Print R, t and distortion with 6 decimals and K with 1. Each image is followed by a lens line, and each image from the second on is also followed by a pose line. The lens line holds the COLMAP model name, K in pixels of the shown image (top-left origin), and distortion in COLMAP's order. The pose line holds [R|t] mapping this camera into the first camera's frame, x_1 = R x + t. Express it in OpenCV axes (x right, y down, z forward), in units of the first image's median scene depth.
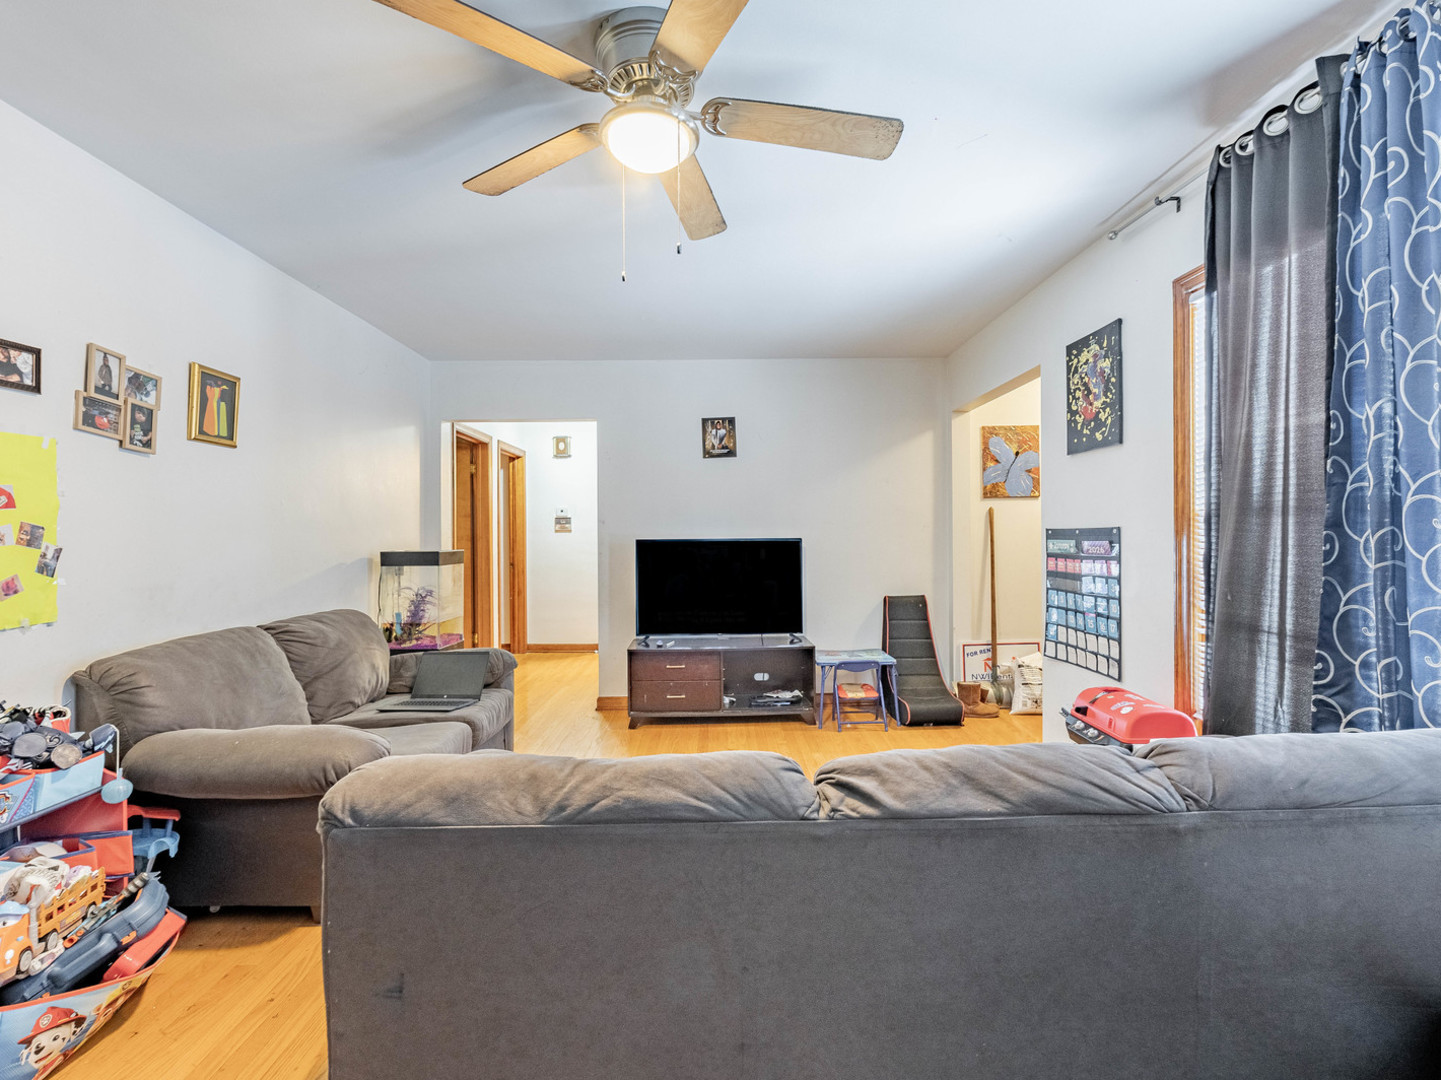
lens RADIAL K [[676.2, 0, 735.3], [0, 676.2, 532.4], [0, 0, 1]] dist [0.001866, -0.000829]
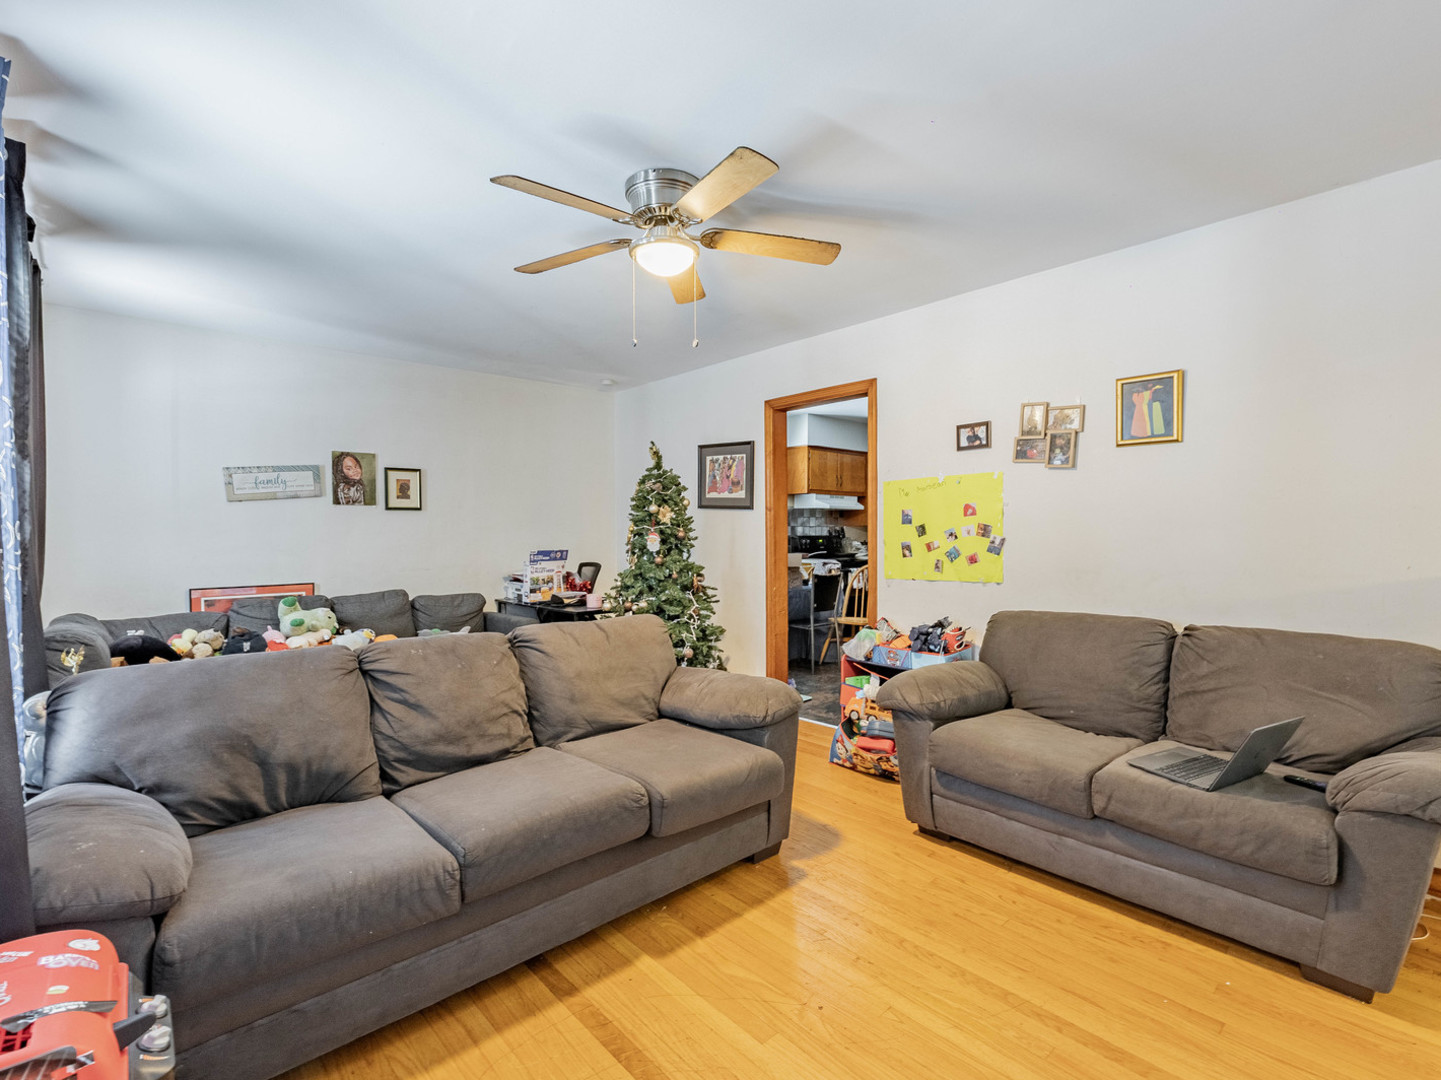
lens RADIAL K [[676.2, 0, 713.6], [0, 676.2, 541.4], [0, 0, 1]] dist [0.001866, -0.000829]
pose [[-0.767166, 0.023769, -0.641008, 0.417640], [0.015208, 0.999706, 0.018868, -0.007232], [0.641268, 0.004726, -0.767303, 1.287821]]
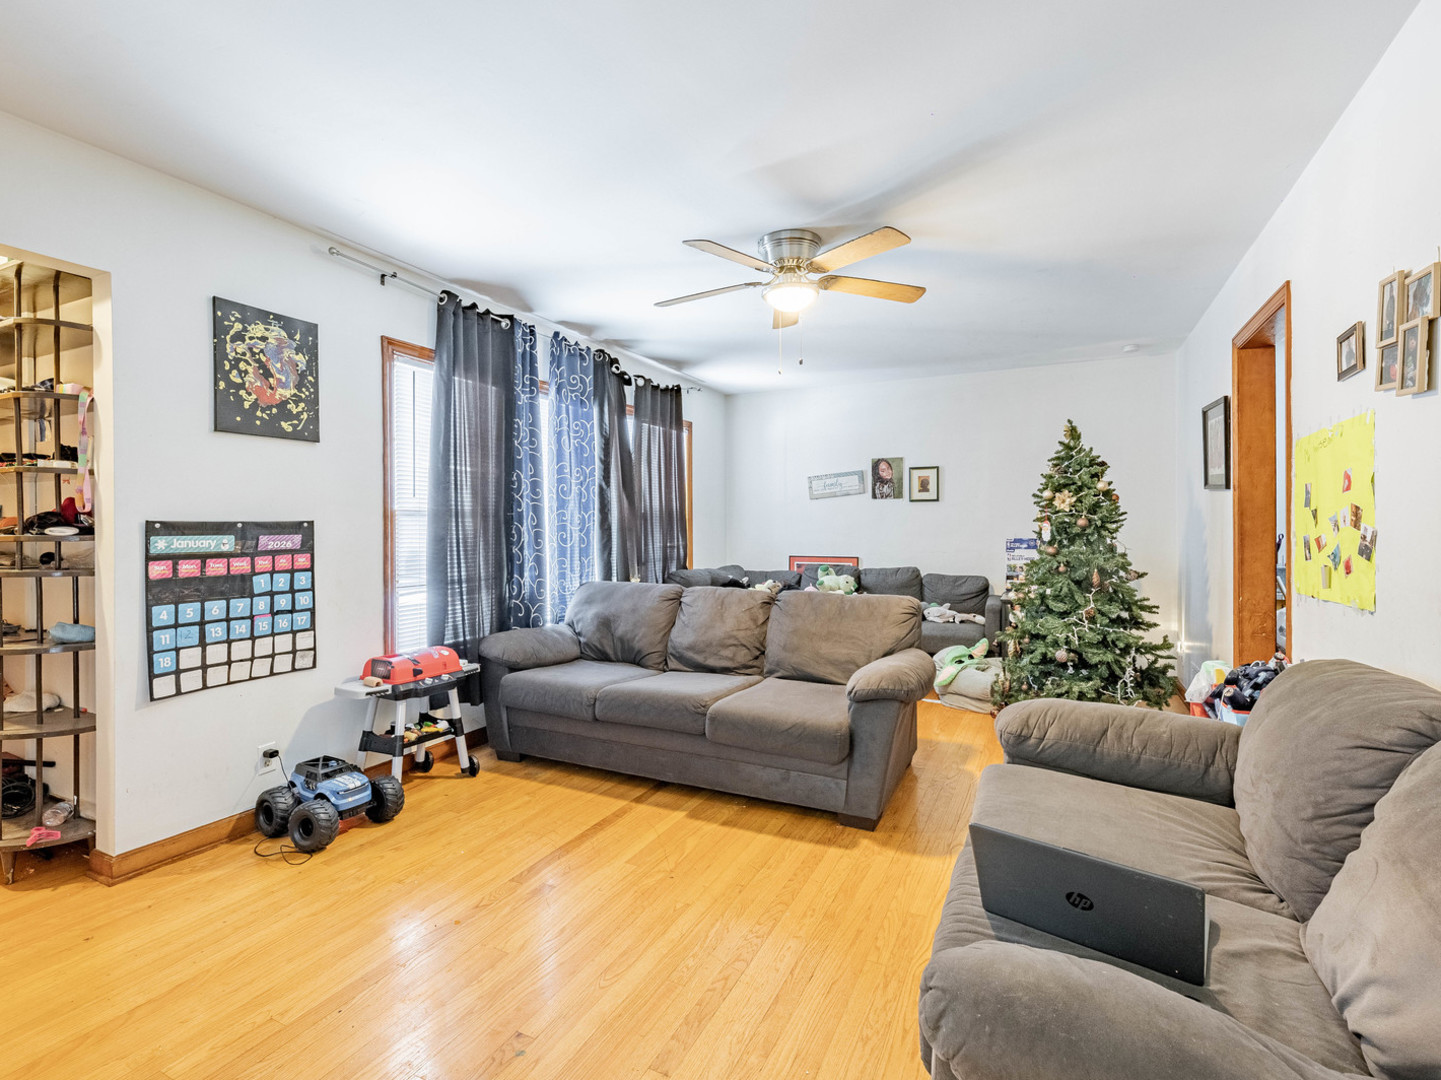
lens RADIAL K [[676.2, 0, 726.4], [0, 676.2, 532.3], [0, 0, 1]] dist [0.001866, -0.000829]
pose [[-0.886093, 0.005431, 0.463476, -0.467092], [0.009107, 0.999942, 0.005693, 0.009182], [-0.463418, 0.009266, -0.886091, 1.563512]]
